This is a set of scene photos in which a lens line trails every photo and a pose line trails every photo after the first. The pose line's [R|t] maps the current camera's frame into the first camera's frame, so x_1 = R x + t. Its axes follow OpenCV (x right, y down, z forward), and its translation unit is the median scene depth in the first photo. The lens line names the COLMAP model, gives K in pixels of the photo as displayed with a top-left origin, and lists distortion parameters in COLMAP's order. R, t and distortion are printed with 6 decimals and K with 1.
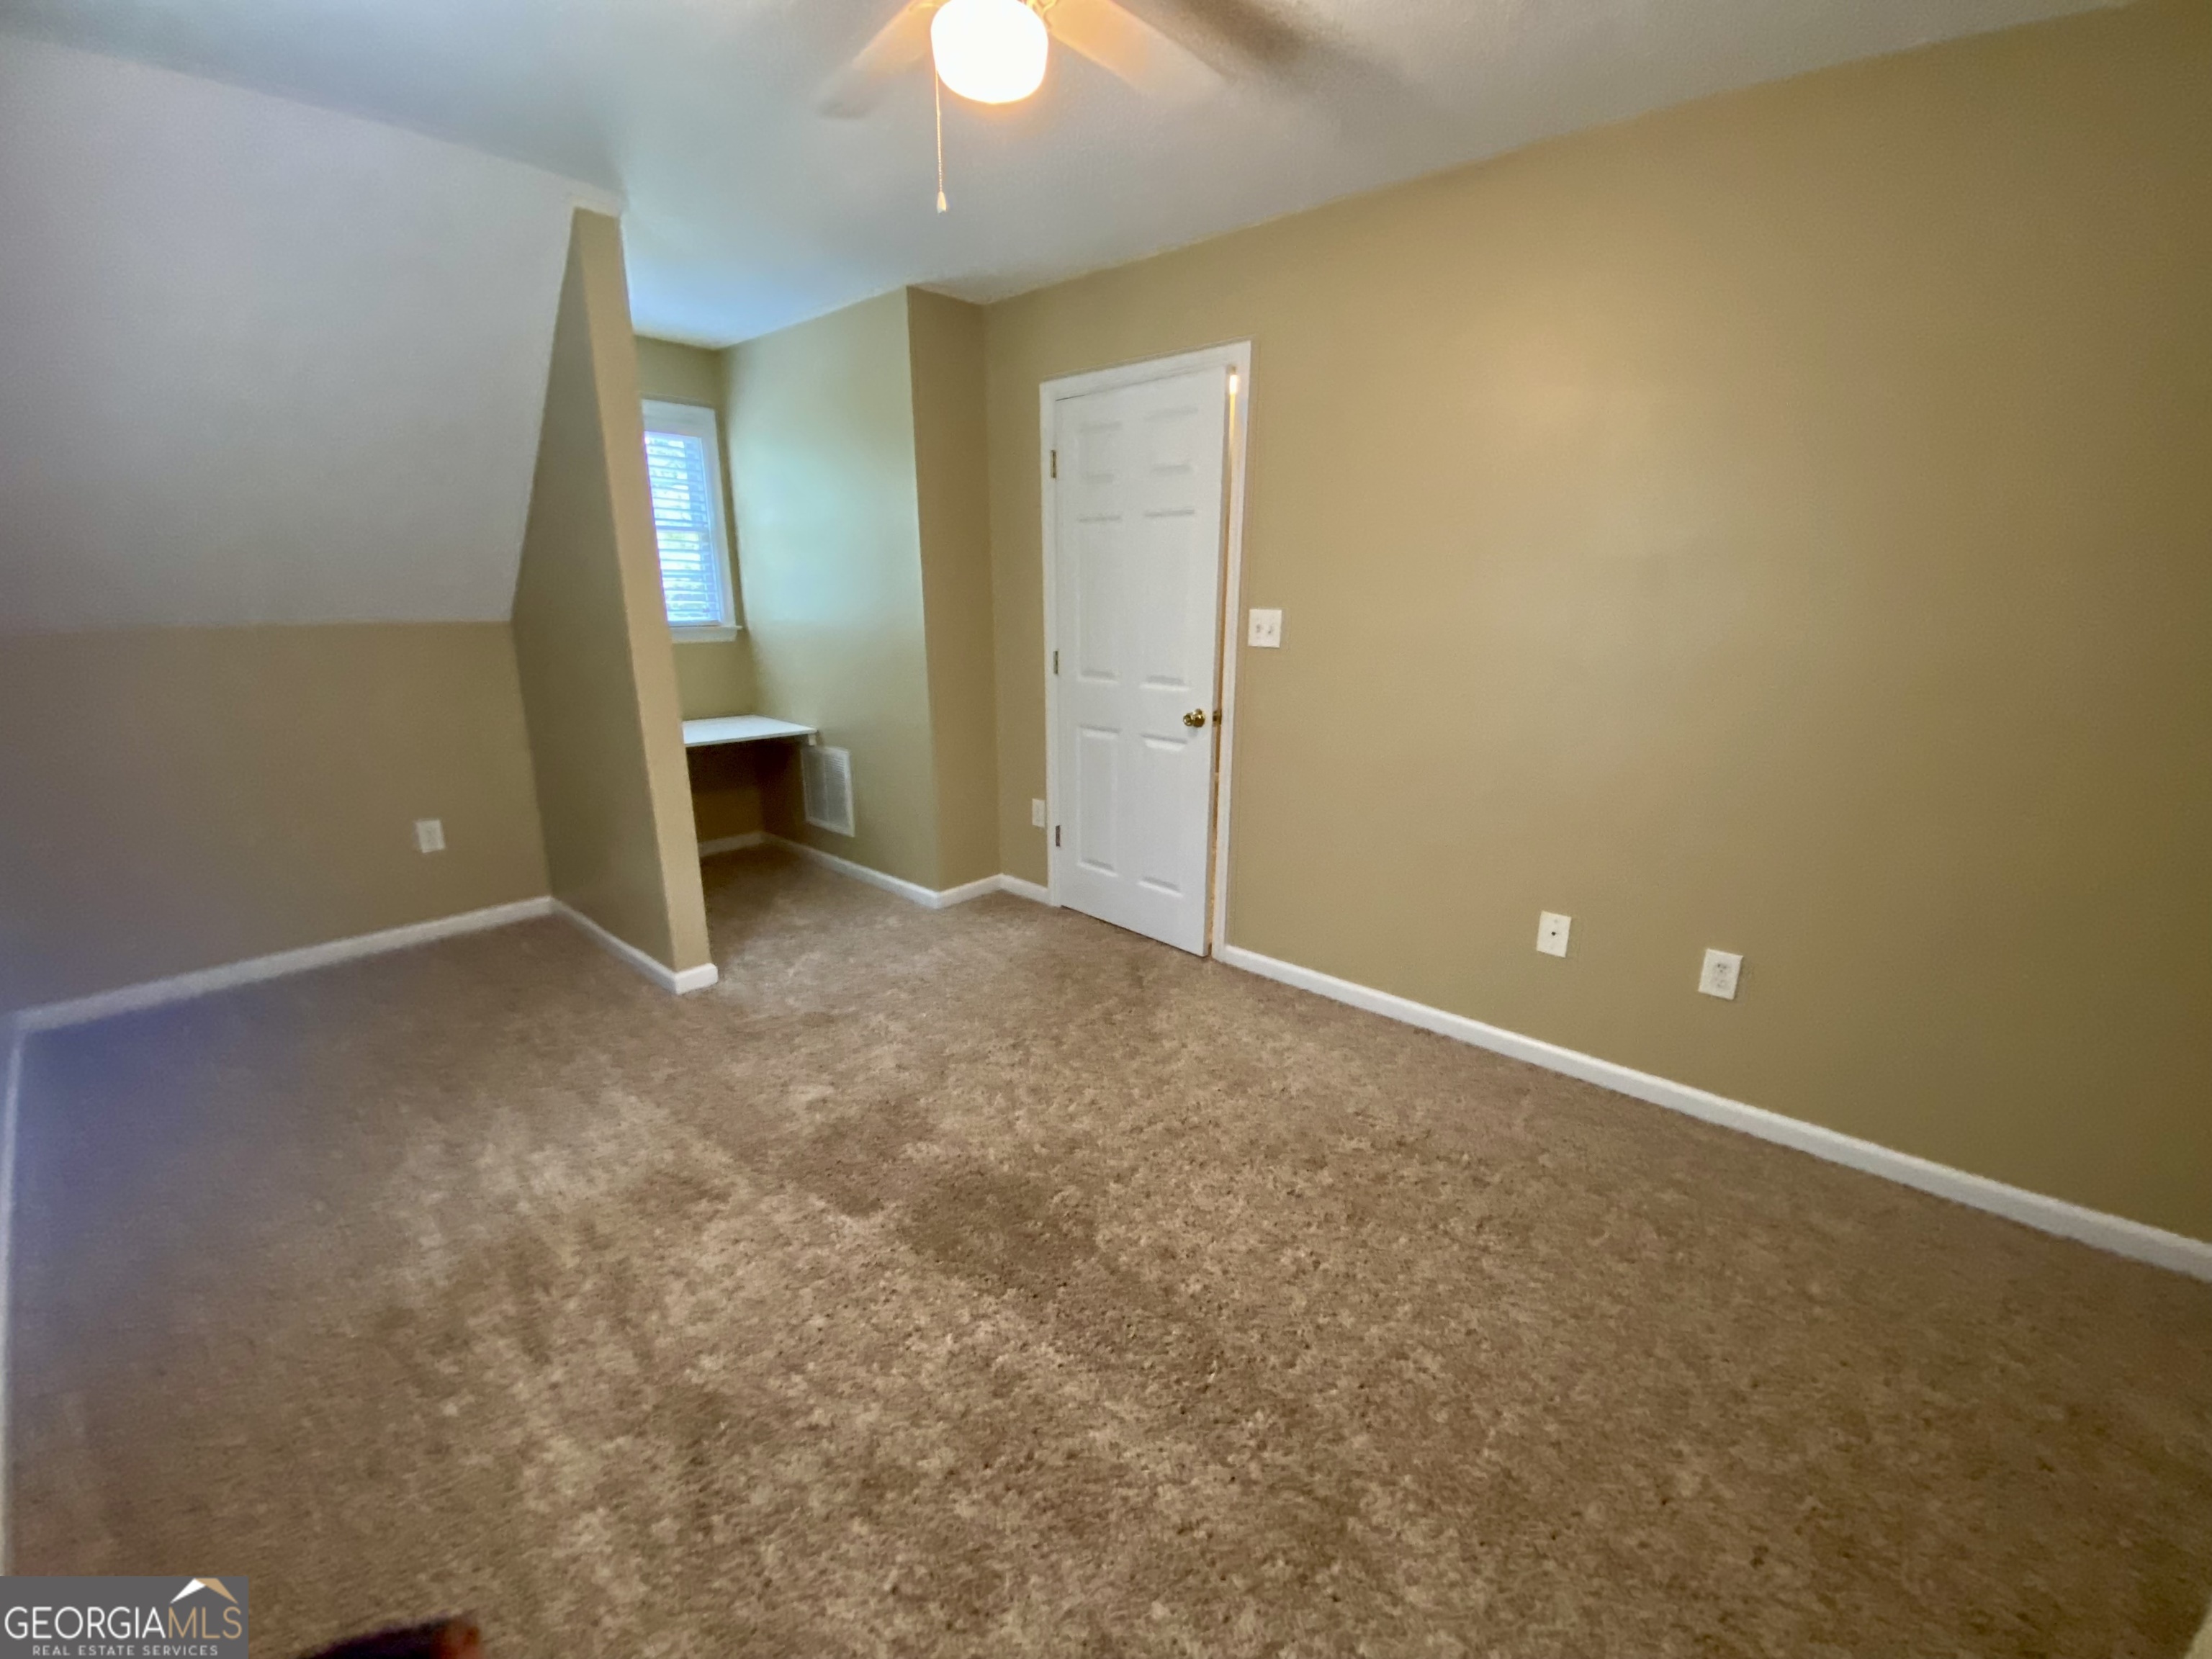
lens RADIAL K [[899.2, 0, 1109.2], [0, 899.2, 815.6], [0, 0, 1]] dist [0.007657, -0.012875]
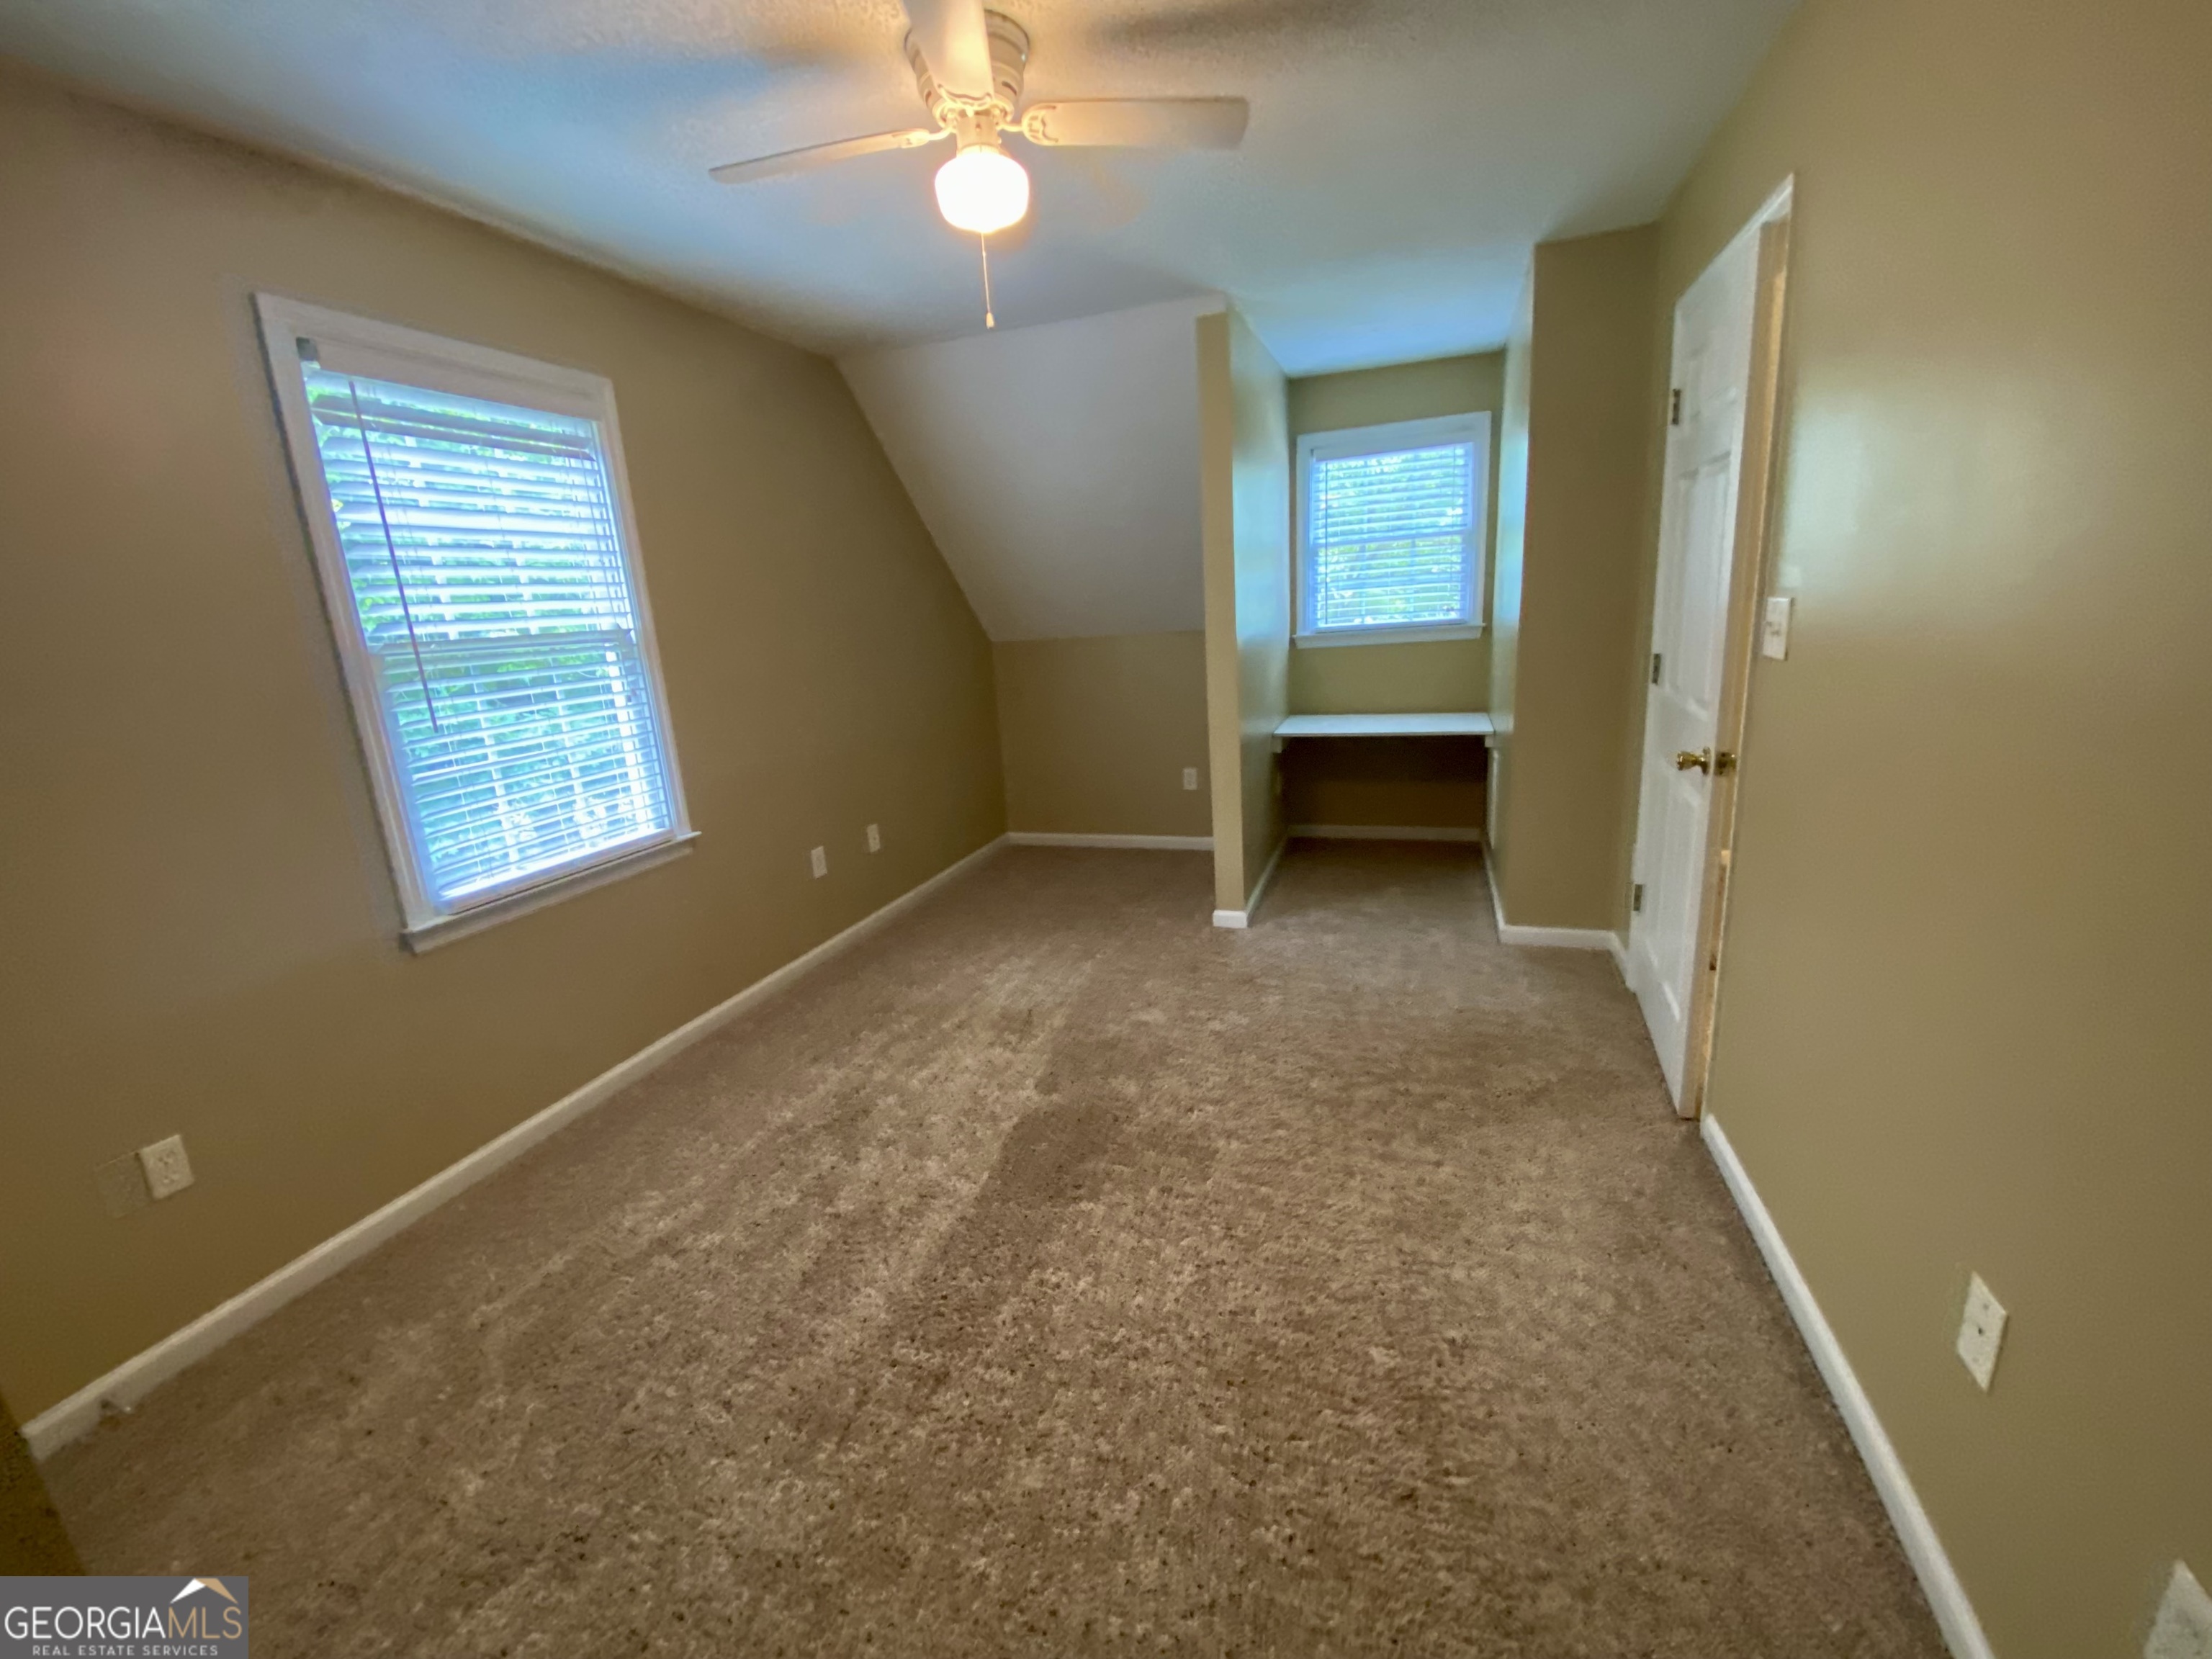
lens RADIAL K [[899.2, 0, 1107.6], [0, 899.2, 823.3], [0, 0, 1]] dist [0.007657, -0.012875]
pose [[0.376231, 0.192823, -0.906239, 0.666264], [-0.168140, 0.976073, 0.137877, -0.103587], [0.911142, 0.100502, 0.399650, 0.401864]]
